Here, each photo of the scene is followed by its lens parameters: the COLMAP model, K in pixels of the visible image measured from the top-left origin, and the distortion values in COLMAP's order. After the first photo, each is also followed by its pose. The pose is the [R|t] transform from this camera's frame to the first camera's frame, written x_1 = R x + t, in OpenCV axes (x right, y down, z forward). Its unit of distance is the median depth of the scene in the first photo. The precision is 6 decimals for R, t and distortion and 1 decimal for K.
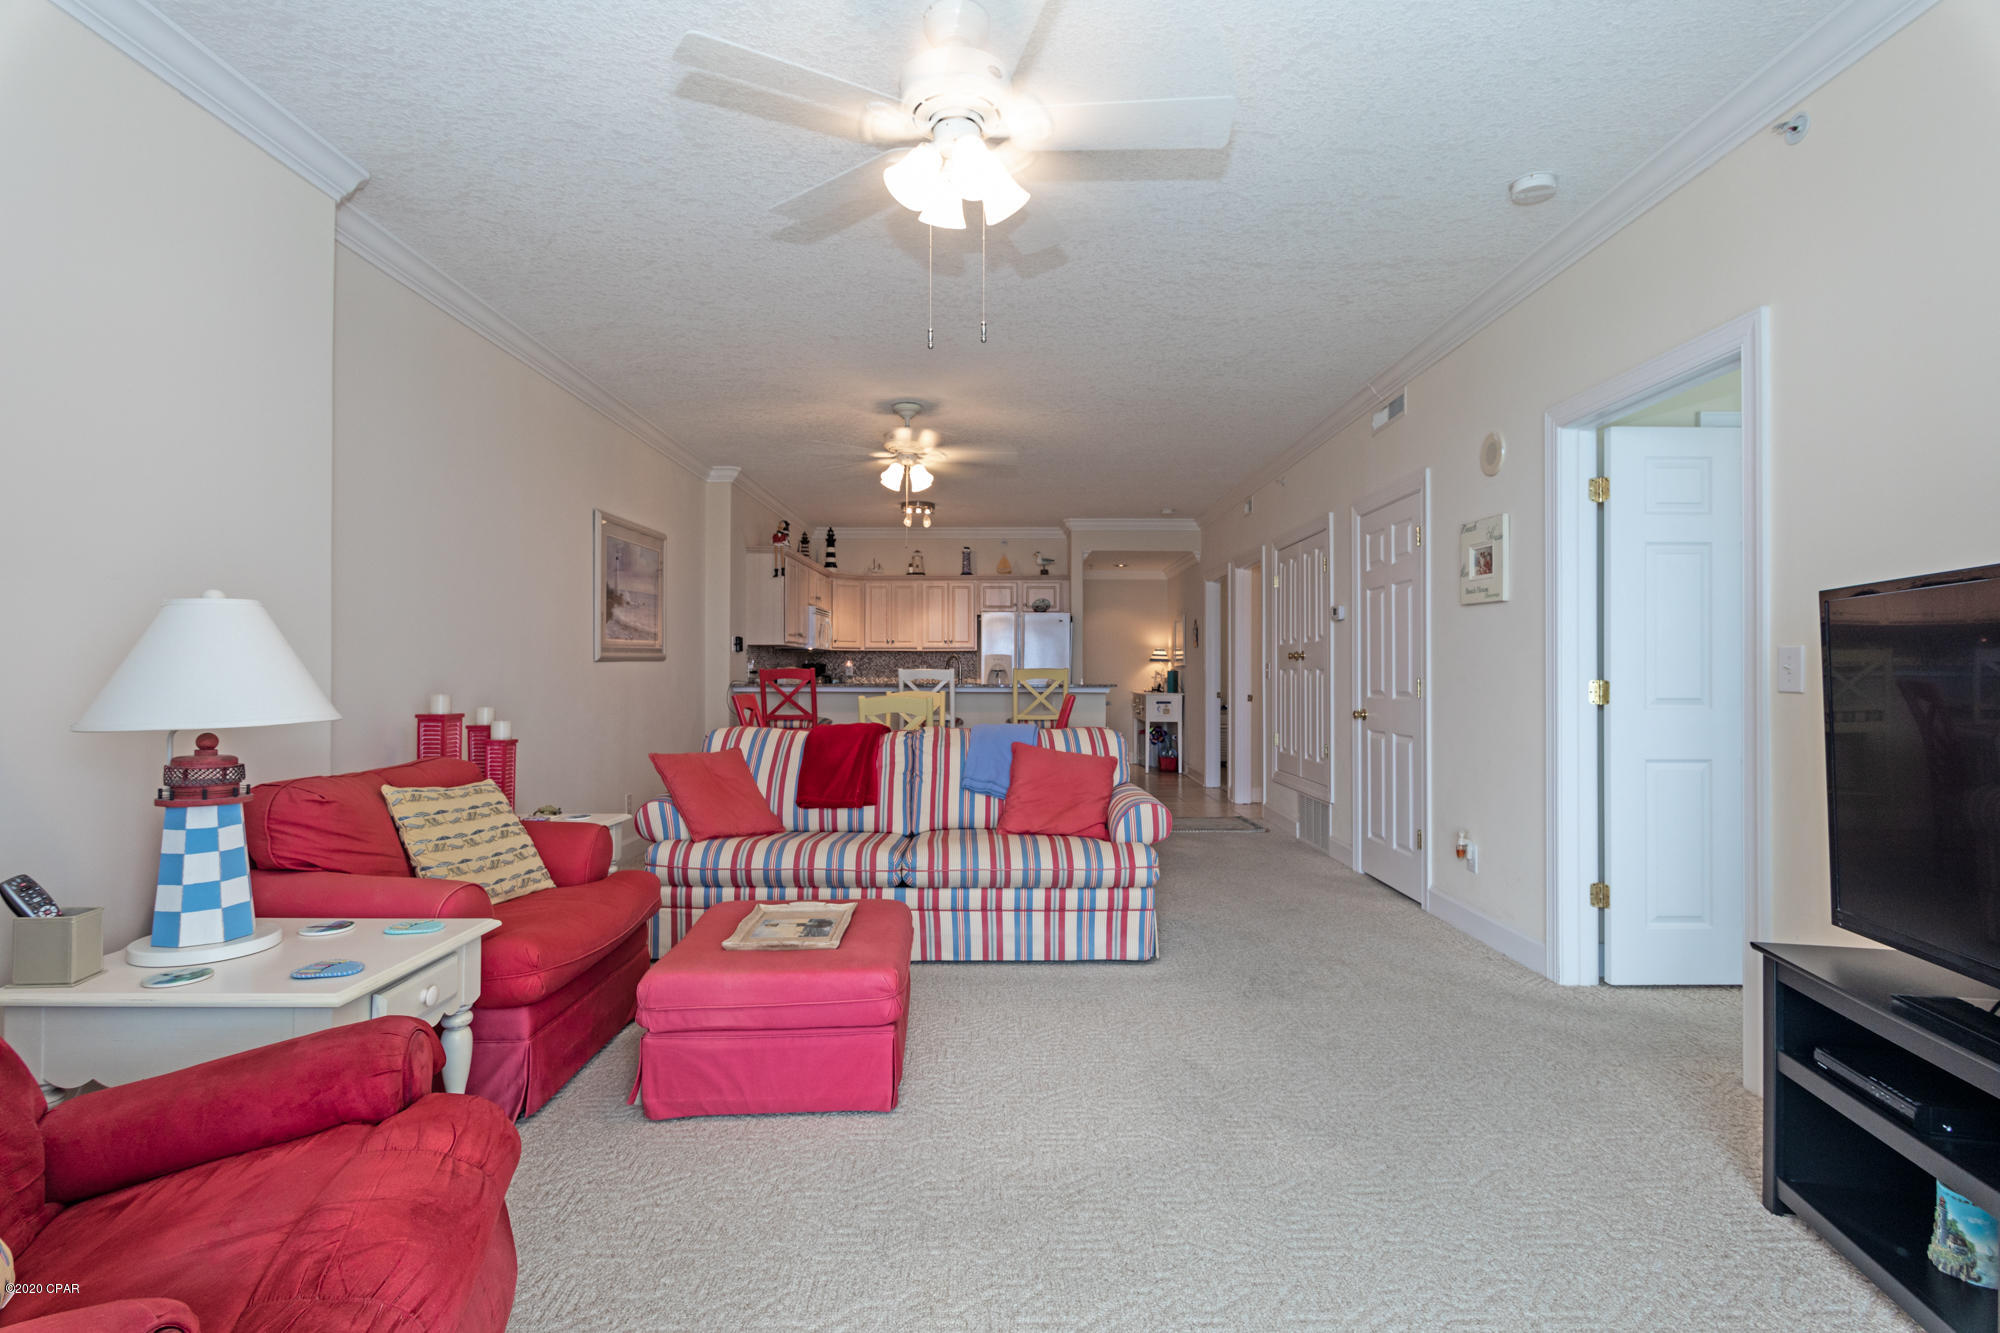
lens RADIAL K [[960.7, 0, 1000.0], [0, 960.7, 666.5], [0, 0, 1]] dist [0.004475, 0.000027]
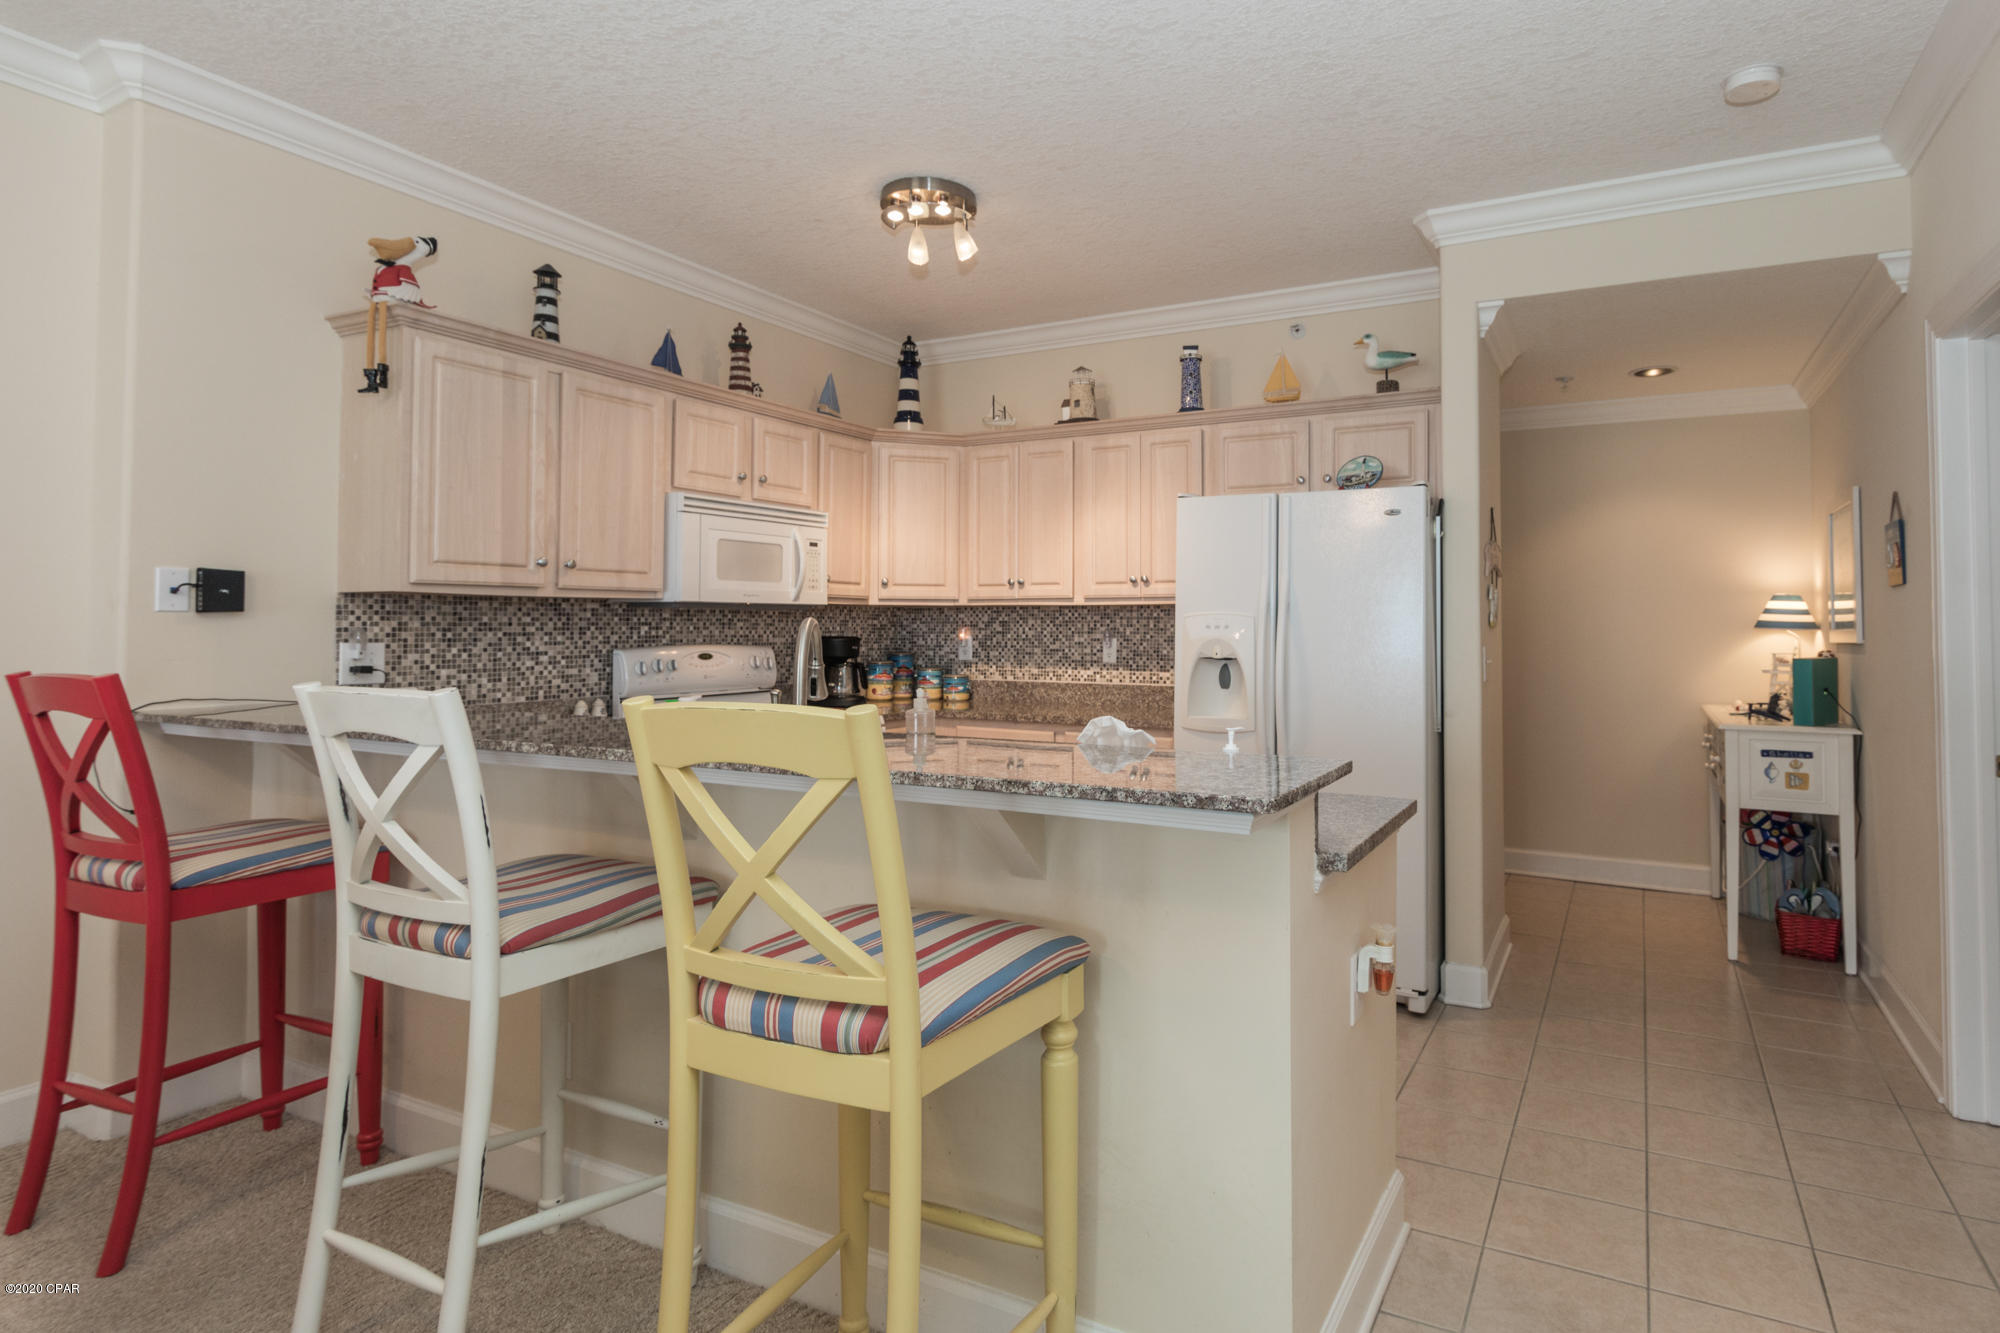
lens RADIAL K [[1062.1, 0, 1109.3], [0, 1062.1, 594.8], [0, 0, 1]] dist [0.004495, -0.000349]
pose [[0.901158, -0.011515, -0.433337, 0.125261], [0.000131, 0.999654, -0.026291, -0.008747], [0.433490, 0.023636, 0.900848, 0.590994]]
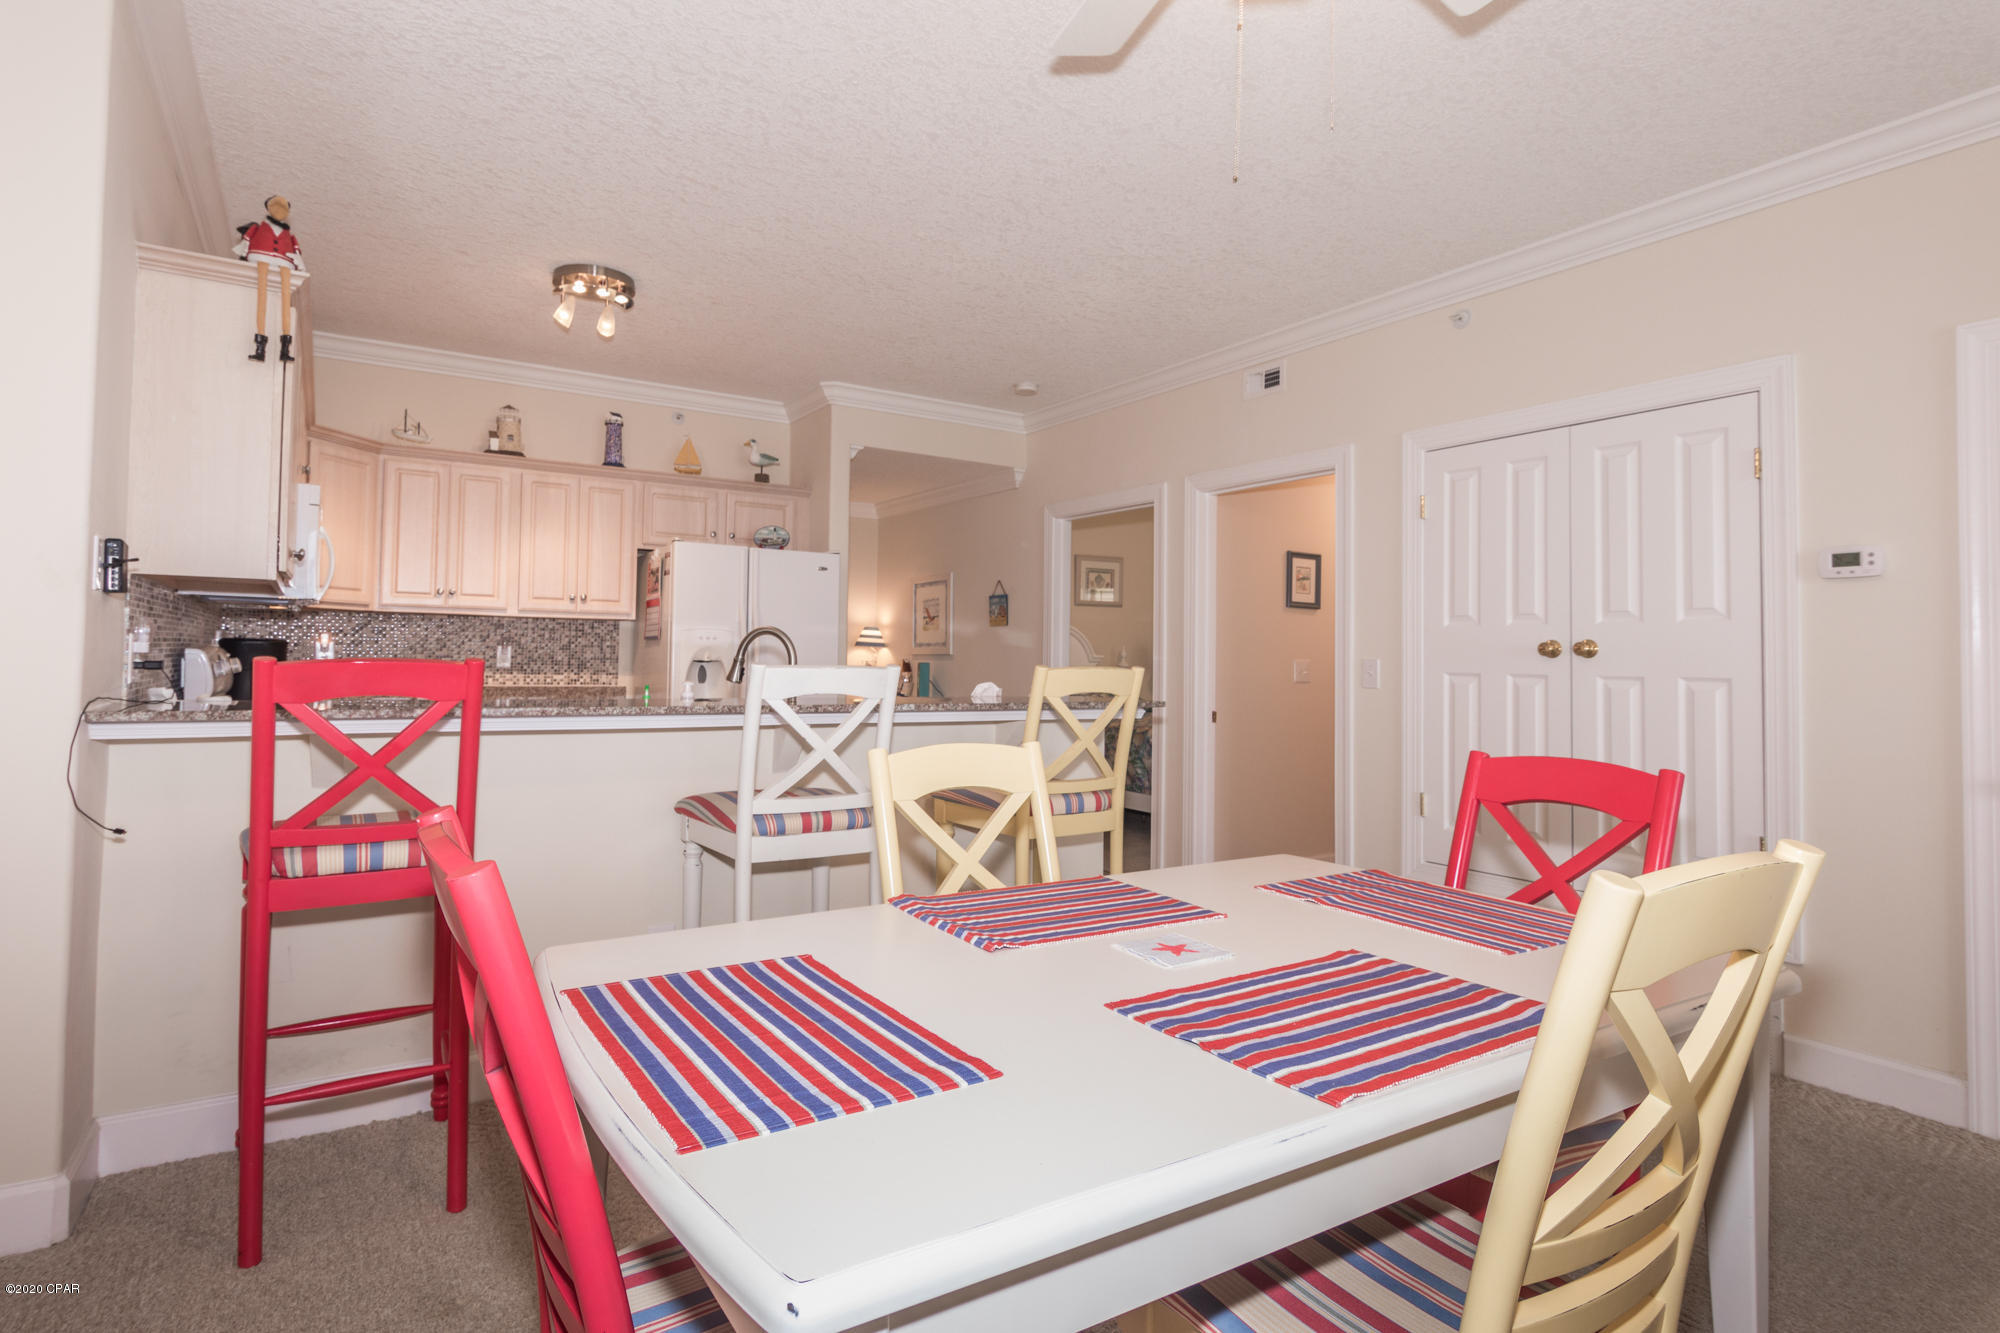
lens RADIAL K [[1017.2, 0, 943.8], [0, 1017.2, 623.1], [0, 0, 1]] dist [0.001938, 0.000160]
pose [[0.848181, 0.031337, 0.528779, -0.166650], [-0.017523, 0.999362, -0.031117, -0.001100], [-0.529417, 0.017127, 0.848189, 0.462886]]
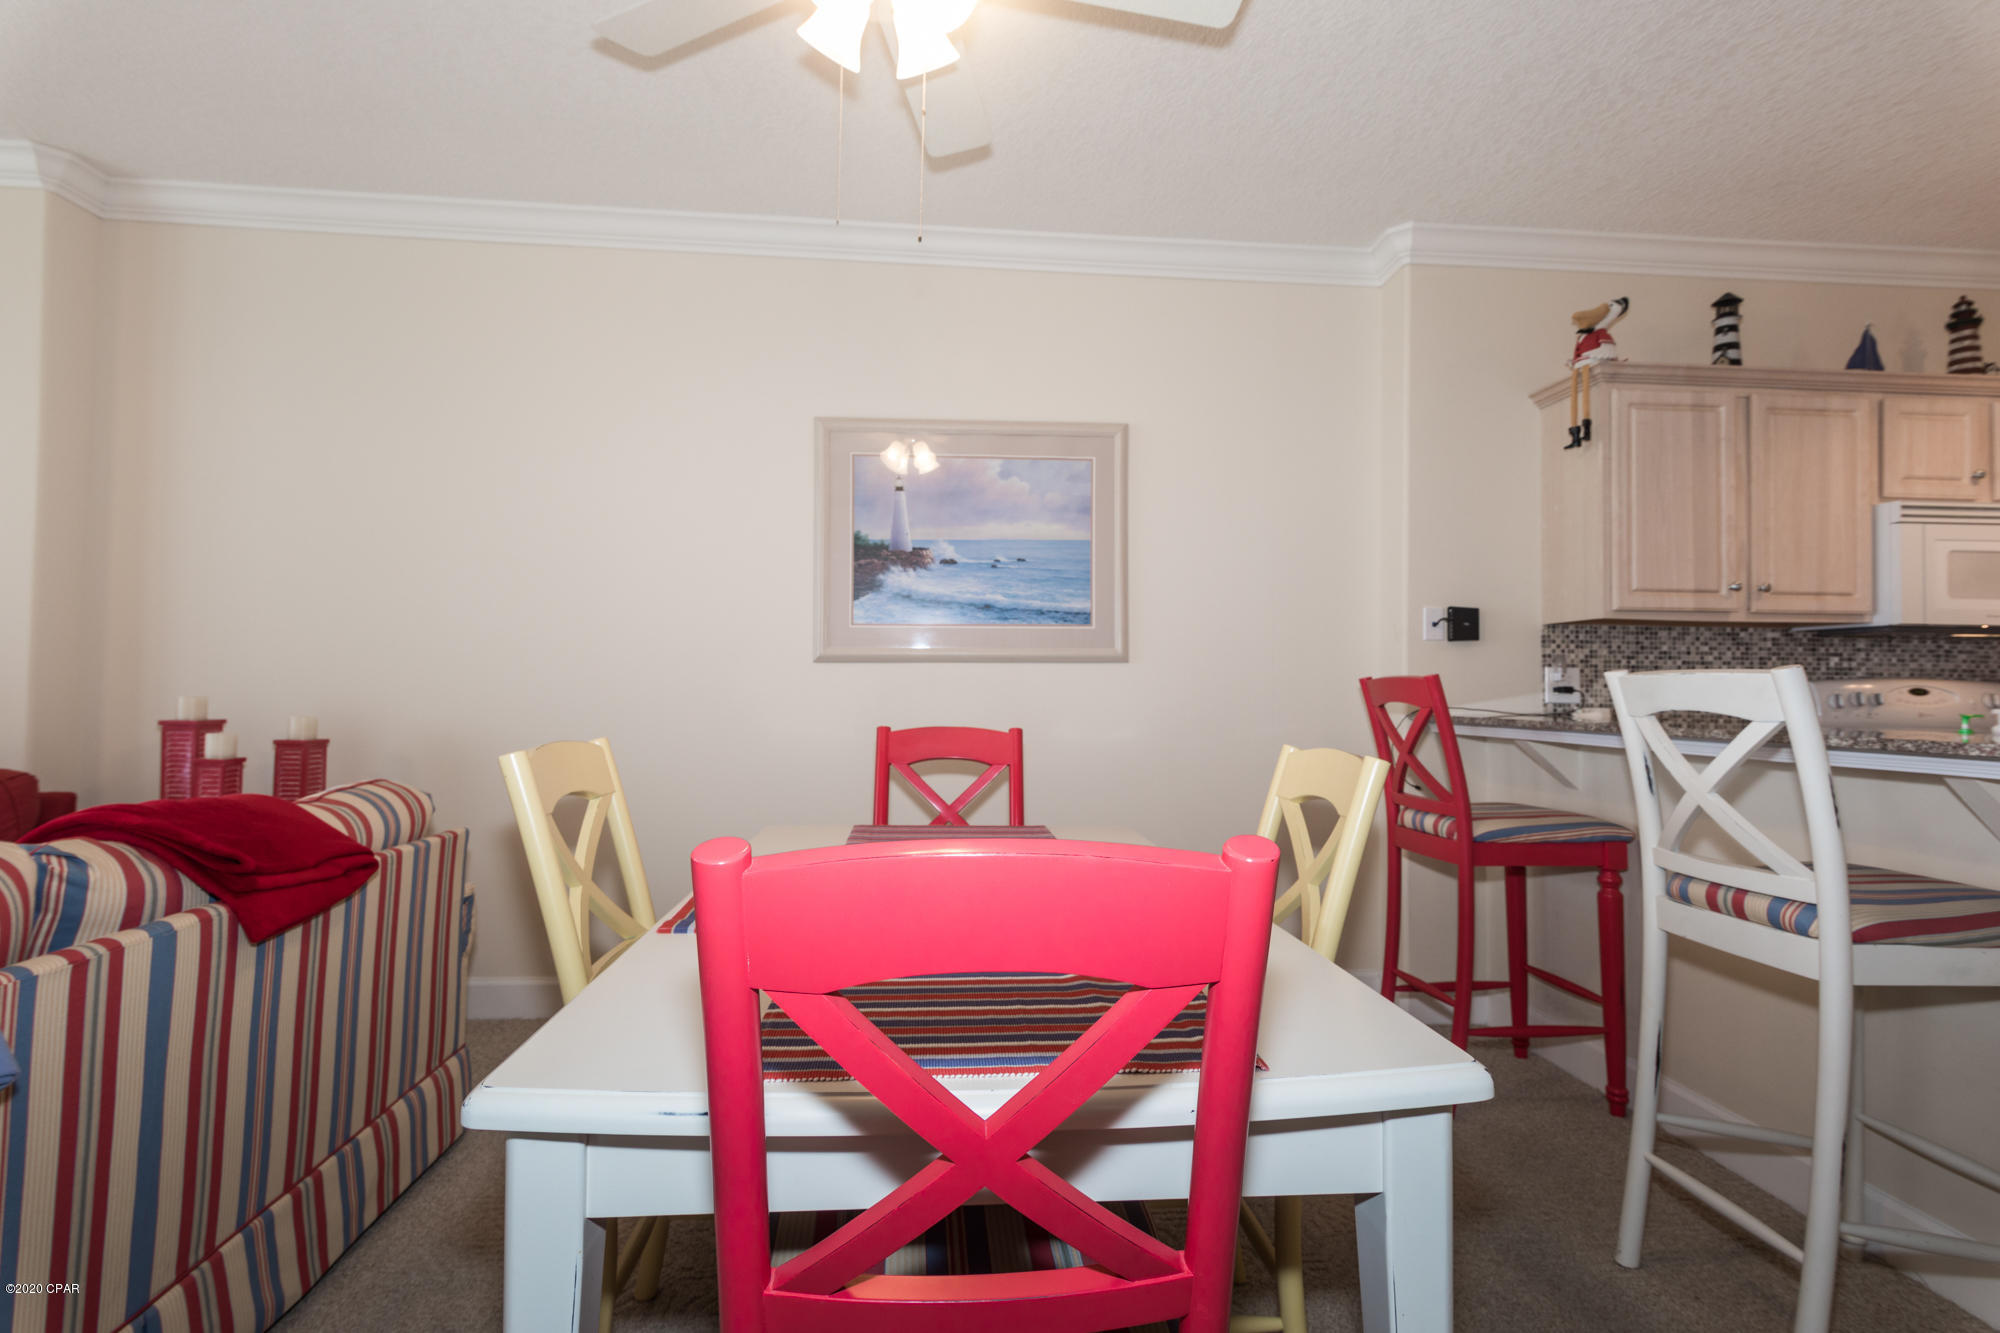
lens RADIAL K [[954.0, 0, 984.5], [0, 954.0, 669.6], [0, 0, 1]] dist [0.002939, -0.000259]
pose [[0.077232, -0.020849, -0.996795, 0.102393], [-0.007549, 0.999740, -0.021496, 0.006026], [0.996985, 0.009185, 0.077055, 0.556701]]
